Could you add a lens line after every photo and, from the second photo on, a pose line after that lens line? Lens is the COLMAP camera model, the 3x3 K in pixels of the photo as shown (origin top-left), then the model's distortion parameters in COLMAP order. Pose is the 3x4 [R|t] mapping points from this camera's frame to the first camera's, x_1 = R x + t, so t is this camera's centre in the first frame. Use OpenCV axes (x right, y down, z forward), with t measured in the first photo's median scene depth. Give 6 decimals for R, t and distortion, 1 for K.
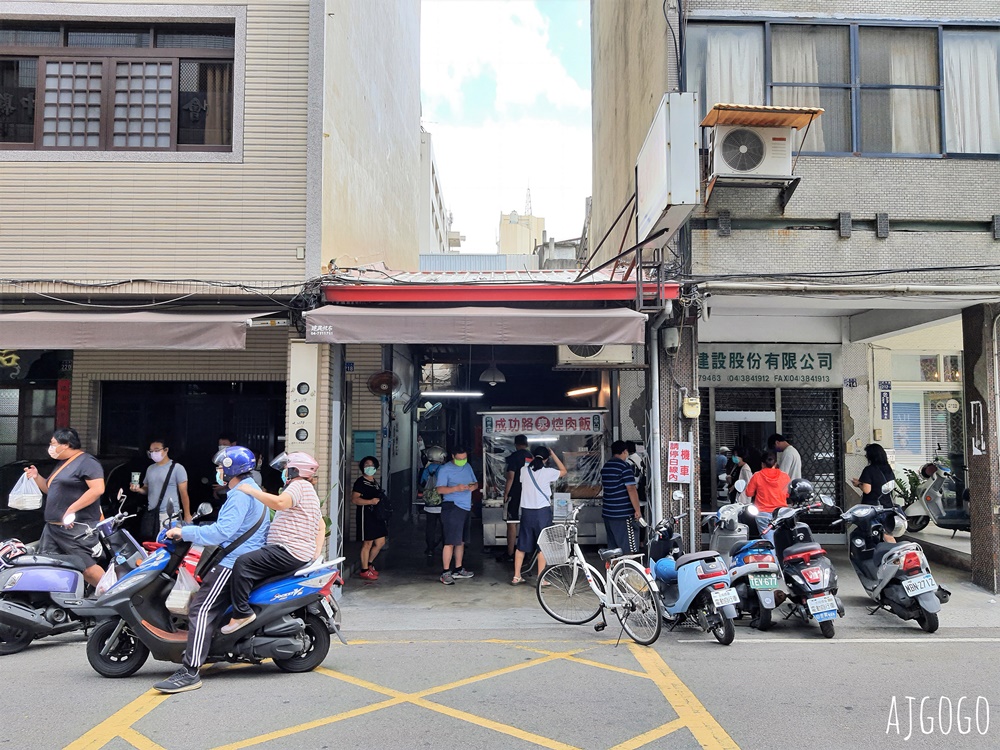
lens RADIAL K [[777.6, 0, 500.5], [0, 777.6, 377.4], [0, 0, 1]] dist [-0.034971, -0.043549]
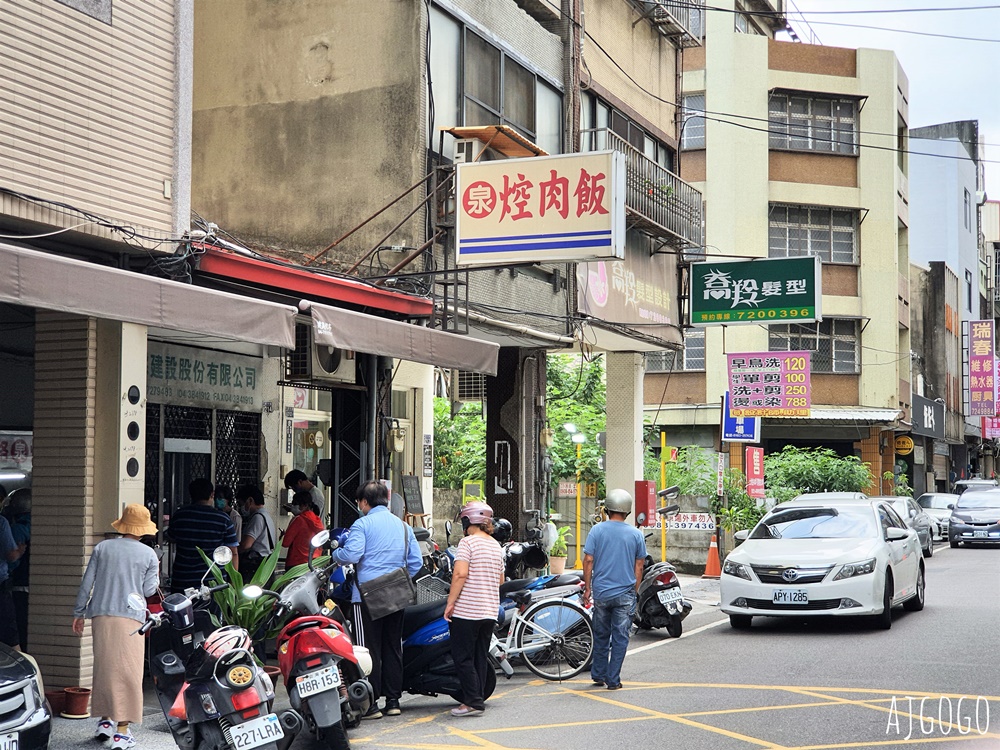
lens RADIAL K [[1505.8, 0, 500.0], [0, 1505.8, 374.5], [0, 0, 1]] dist [0.006706, 0.000000]
pose [[0.400221, 0.067242, 0.913948, -0.890091], [-0.076140, 0.996296, -0.039959, 0.017415], [-0.913250, -0.053595, 0.403858, 0.144759]]
